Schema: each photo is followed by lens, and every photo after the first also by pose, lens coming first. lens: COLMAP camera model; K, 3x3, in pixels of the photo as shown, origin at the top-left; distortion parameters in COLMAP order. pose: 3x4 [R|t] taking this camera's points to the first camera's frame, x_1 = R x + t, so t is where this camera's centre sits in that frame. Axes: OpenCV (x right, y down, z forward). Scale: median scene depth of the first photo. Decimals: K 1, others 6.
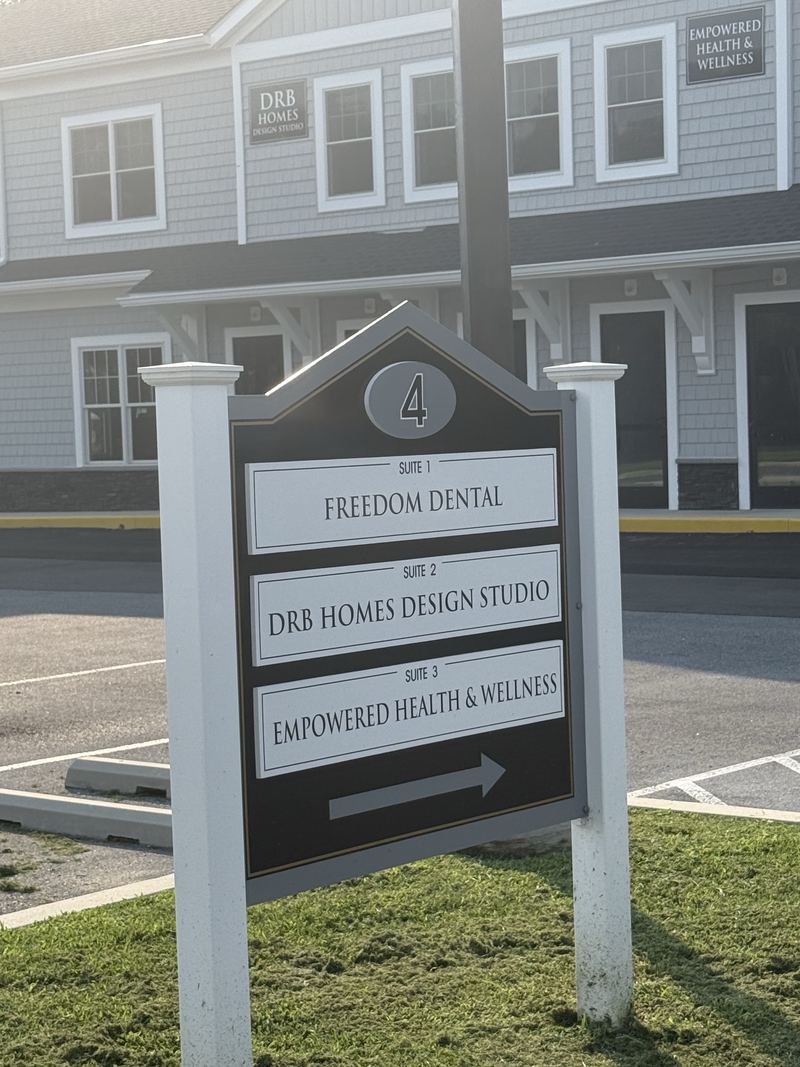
lens RADIAL K [[2307.0, 0, 400.0], [0, 2307.0, 533.5], [0, 0, 1]] dist [0.215860, 0.018427]
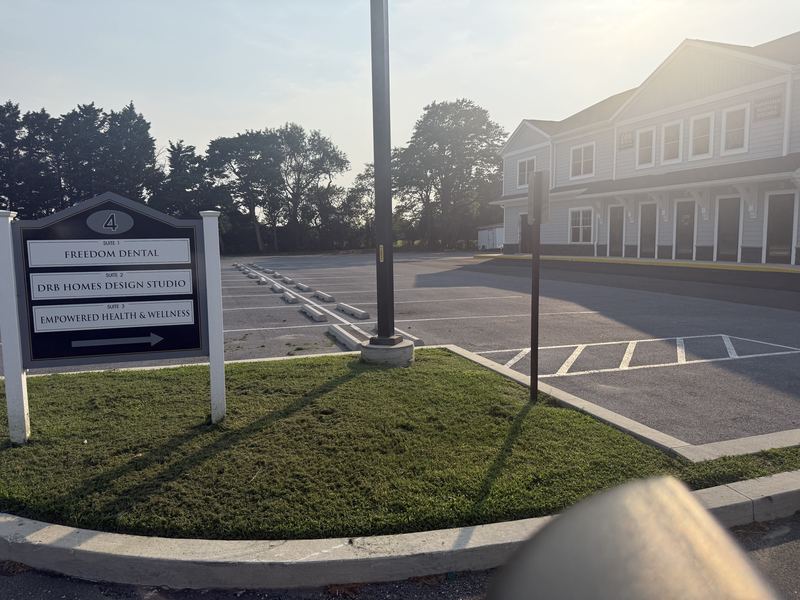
lens RADIAL K [[578.4, 0, 400.0], [0, 578.4, 300.0], [0, 0, 1]] dist [0.010591, -0.002862]
pose [[0.842791, 0.078414, -0.532498, 0.722941], [-0.040163, 0.995735, 0.083063, -0.030147], [0.536740, -0.048618, 0.842346, 0.483961]]
